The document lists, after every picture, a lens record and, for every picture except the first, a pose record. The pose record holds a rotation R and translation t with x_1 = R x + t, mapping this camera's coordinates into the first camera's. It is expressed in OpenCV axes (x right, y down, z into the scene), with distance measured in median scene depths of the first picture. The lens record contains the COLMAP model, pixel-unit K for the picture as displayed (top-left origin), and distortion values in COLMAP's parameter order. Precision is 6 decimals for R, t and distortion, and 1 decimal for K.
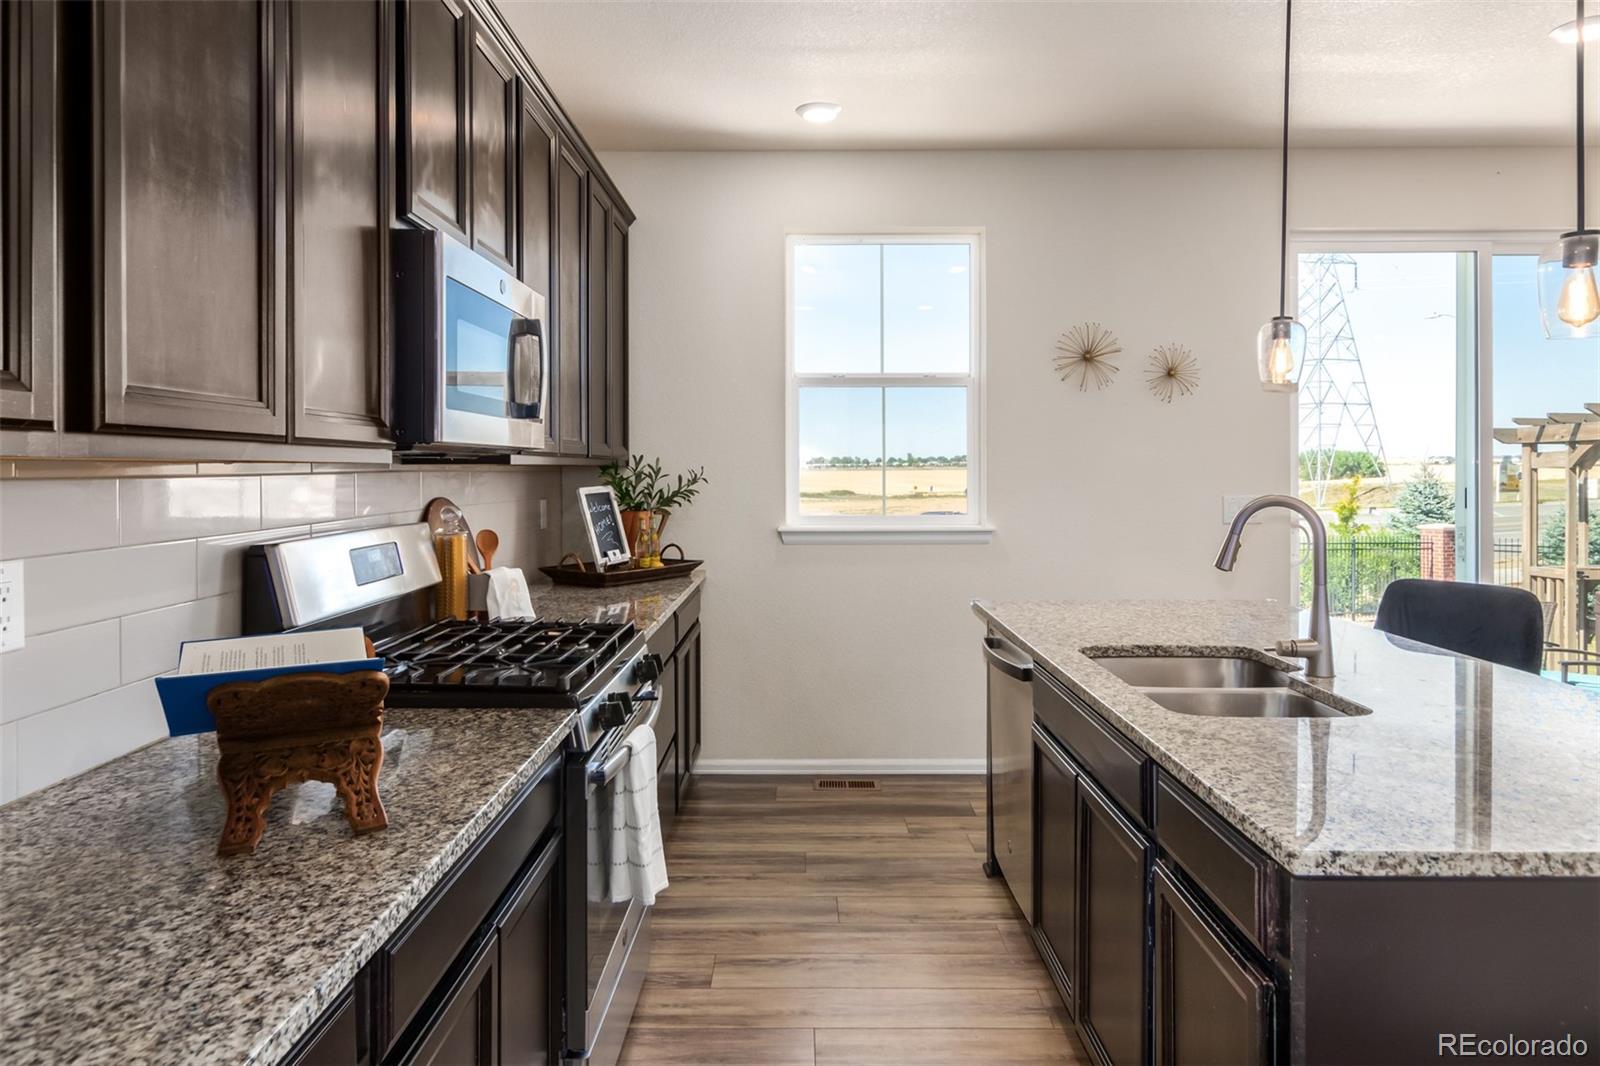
lens RADIAL K [[985.4, 0, 801.2], [0, 985.4, 456.1], [0, 0, 1]] dist [0.002907, 0.002219]
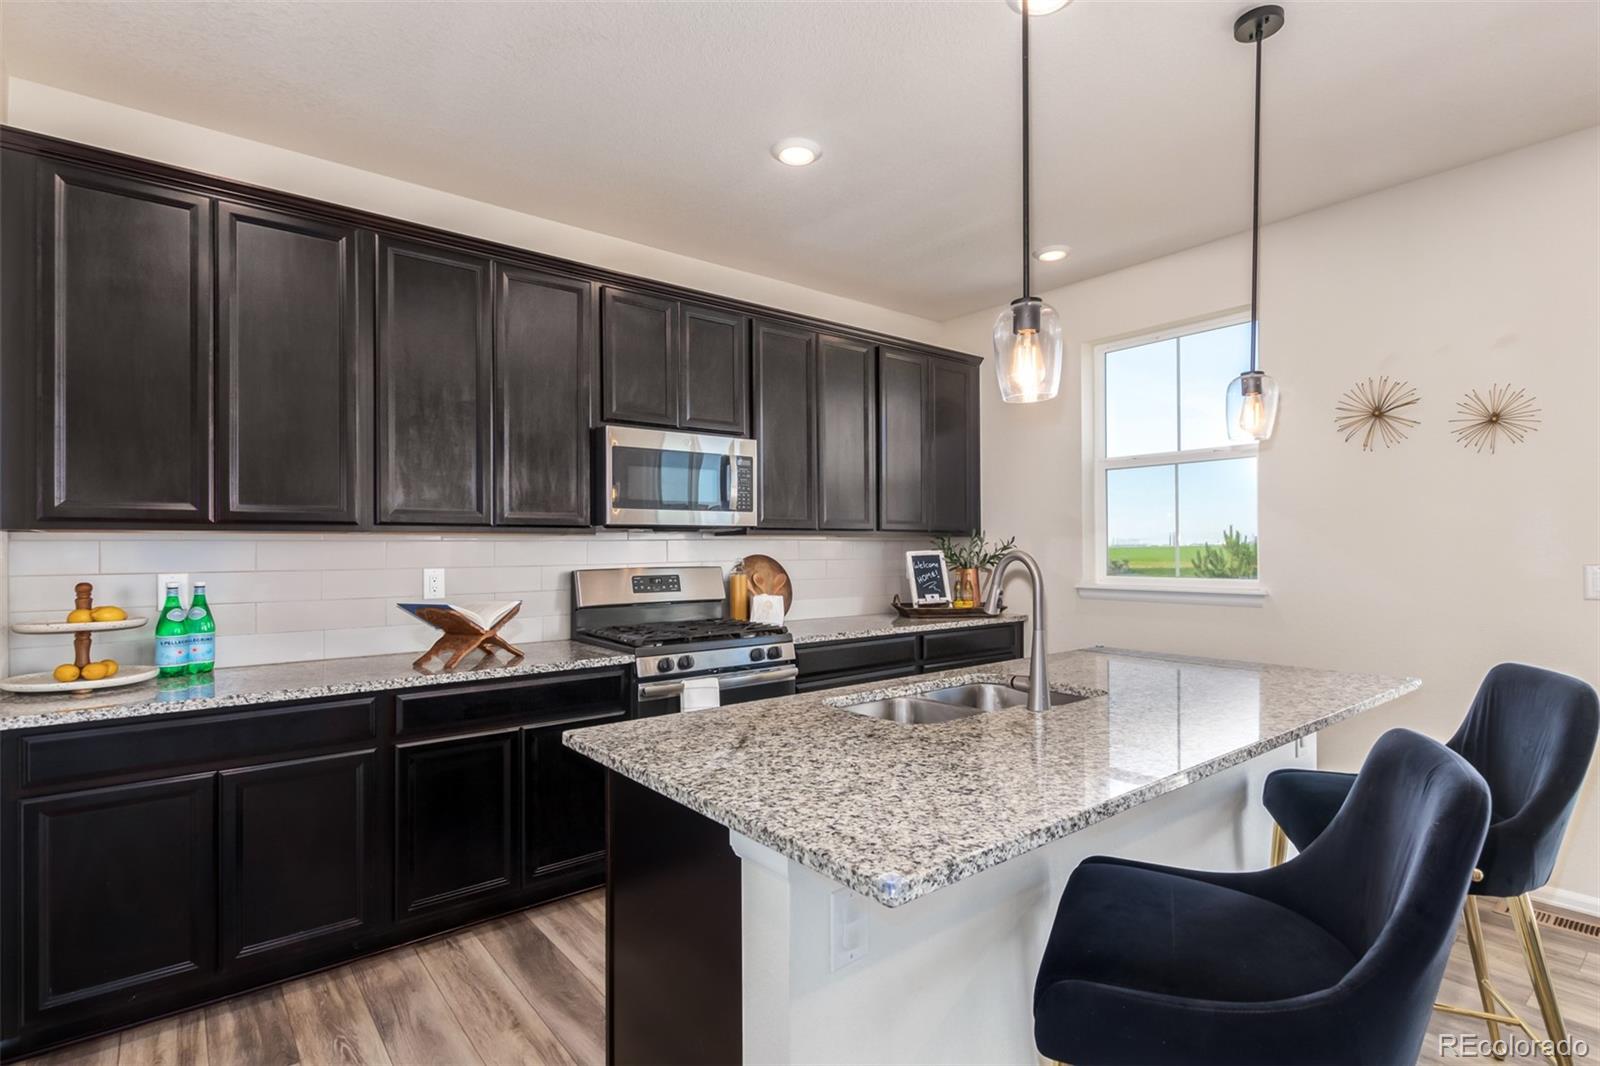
lens RADIAL K [[790.2, 0, 811.3], [0, 790.2, 538.3], [0, 0, 1]] dist [0.003113, 0.000358]
pose [[0.633690, -0.010684, -0.773514, 0.722904], [0.013679, 0.999903, -0.002605, 0.016642], [0.773467, -0.008930, 0.633774, 0.154960]]
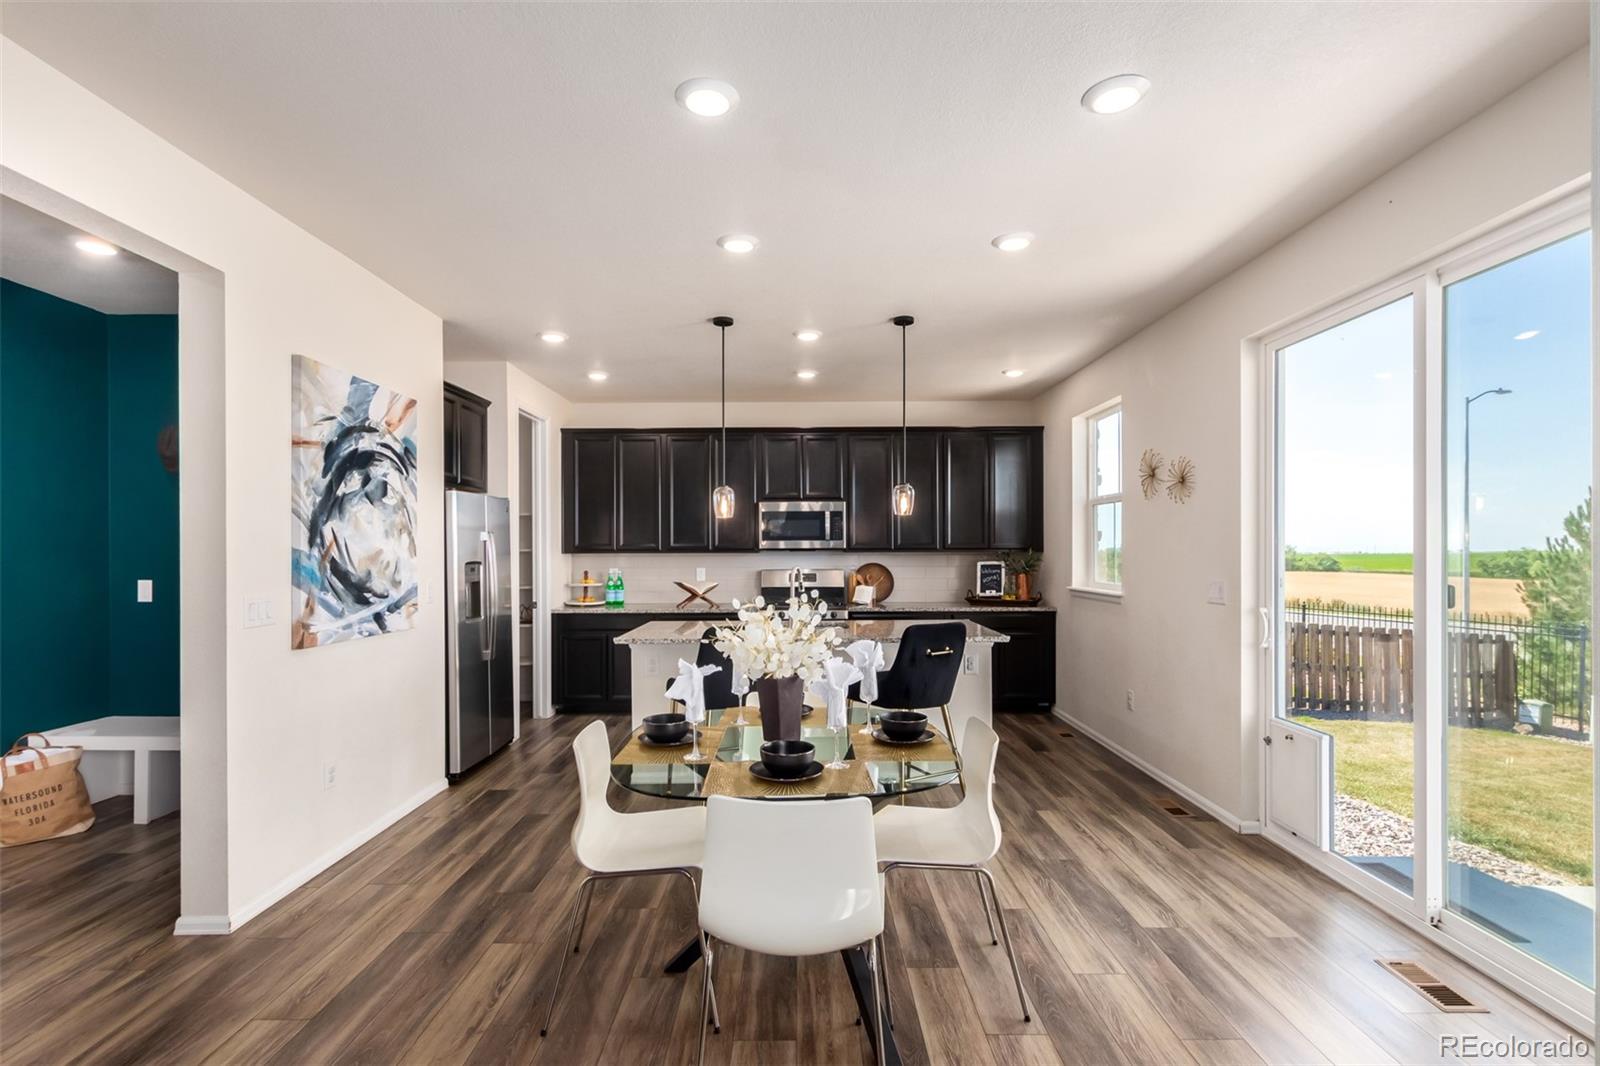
lens RADIAL K [[747.7, 0, 786.6], [0, 747.7, 546.7], [0, 0, 1]] dist [0.000275, 0.000182]
pose [[-0.011170, -0.001268, -0.999937, 1.804710], [0.015718, 0.999875, -0.001443, -0.008140], [0.999814, -0.015734, -0.011149, 0.682998]]
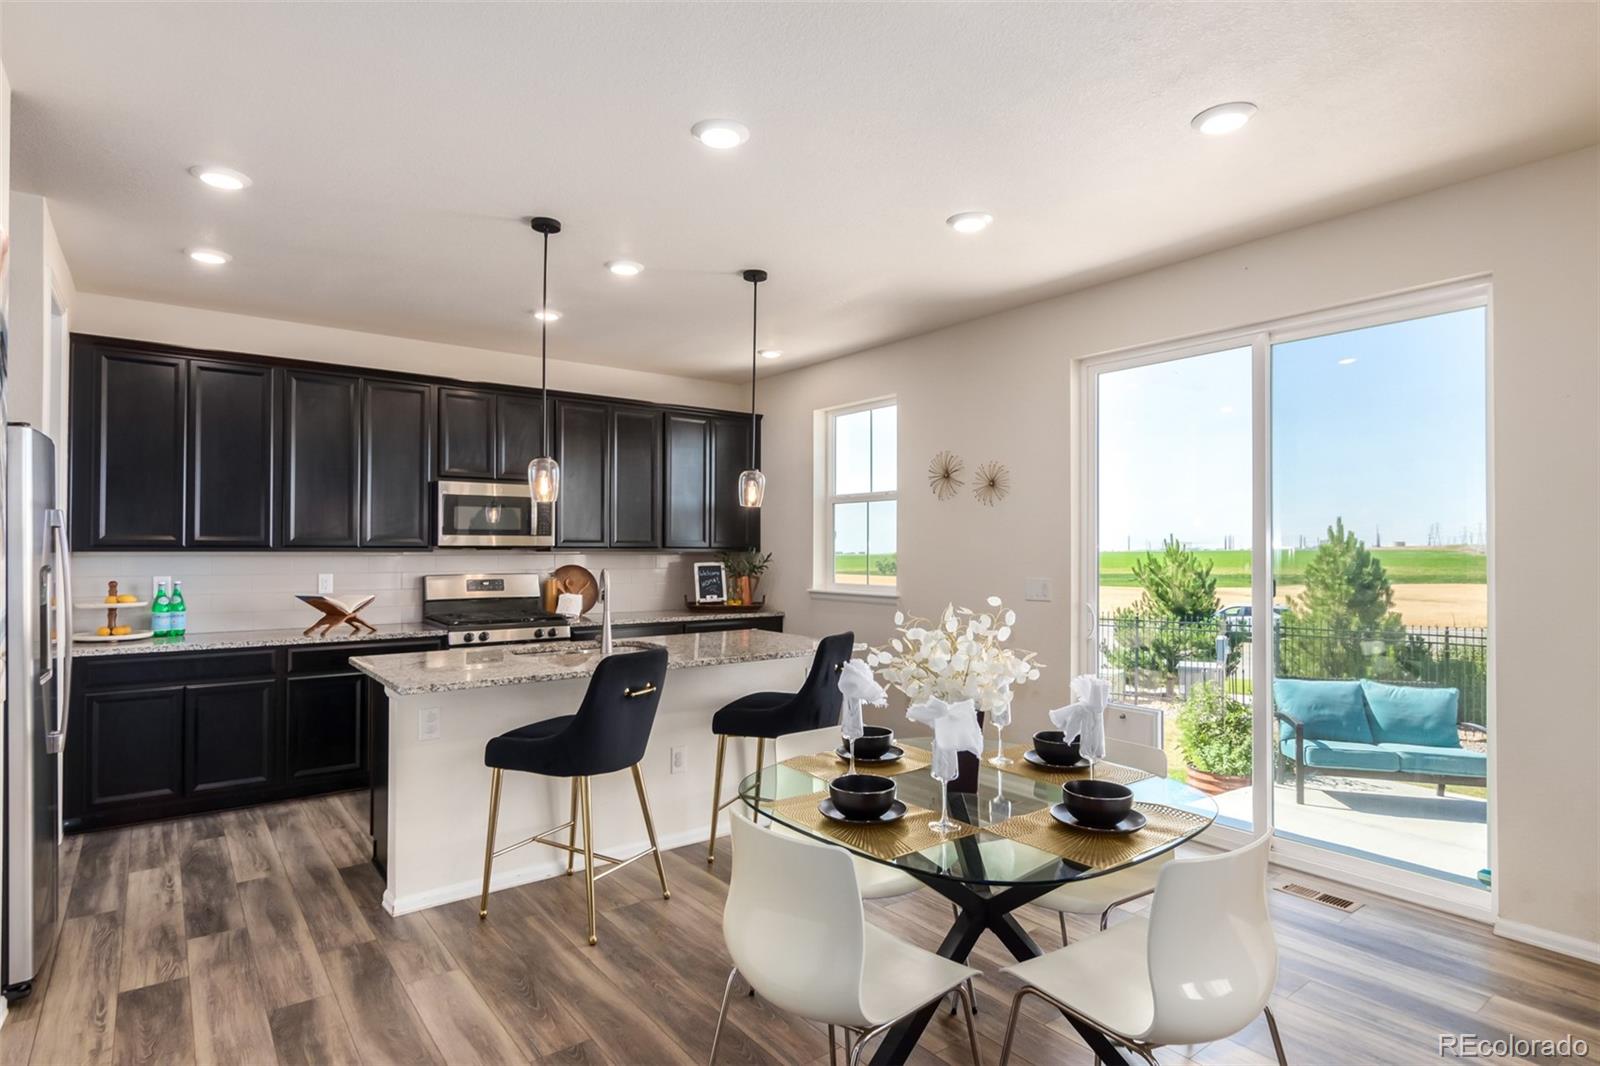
lens RADIAL K [[854.0, 0, 800.0], [0, 854.0, 533.0], [0, 0, 1]] dist [0.000682, -0.000459]
pose [[0.606449, -0.011197, -0.795044, 1.518842], [0.005756, 0.999936, -0.009693, -0.011672], [0.795102, 0.001302, 0.606475, 0.144320]]
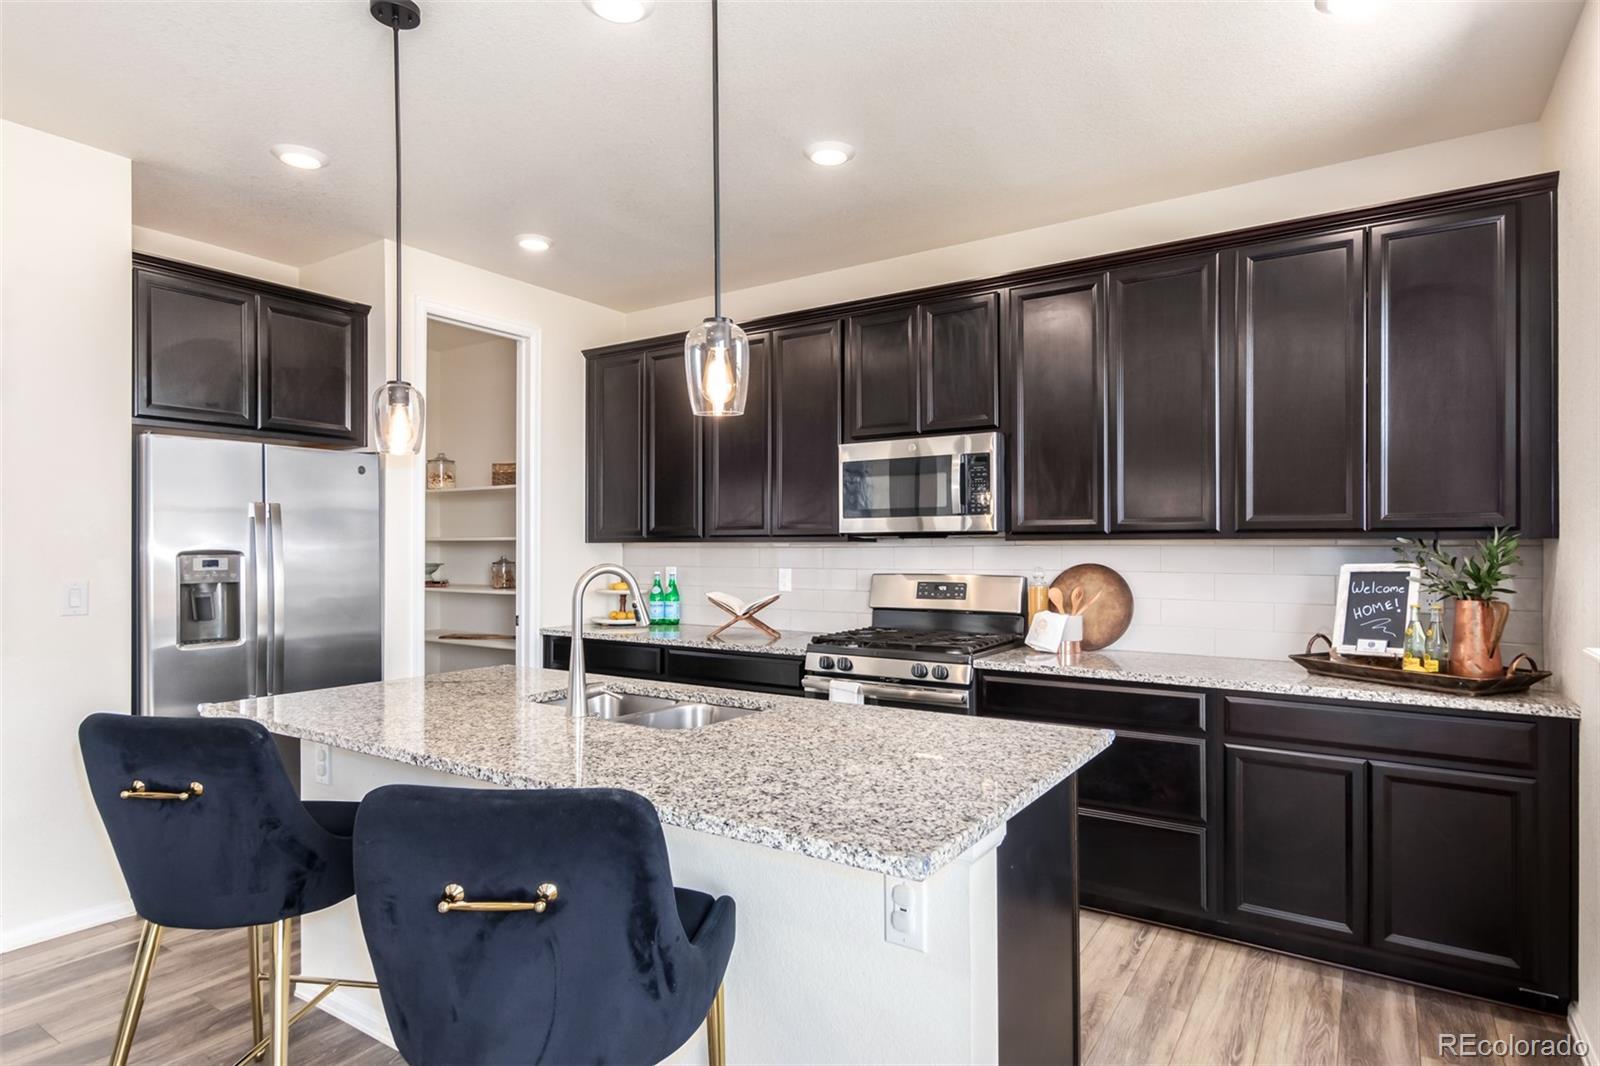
lens RADIAL K [[854.0, 0, 800.0], [0, 854.0, 533.0], [0, 0, 1]] dist [0.000682, -0.000459]
pose [[-0.552466, -0.011902, -0.833451, 0.824797], [0.011608, 0.999691, -0.021970, 0.018744], [0.833455, -0.021812, -0.552157, 1.209457]]
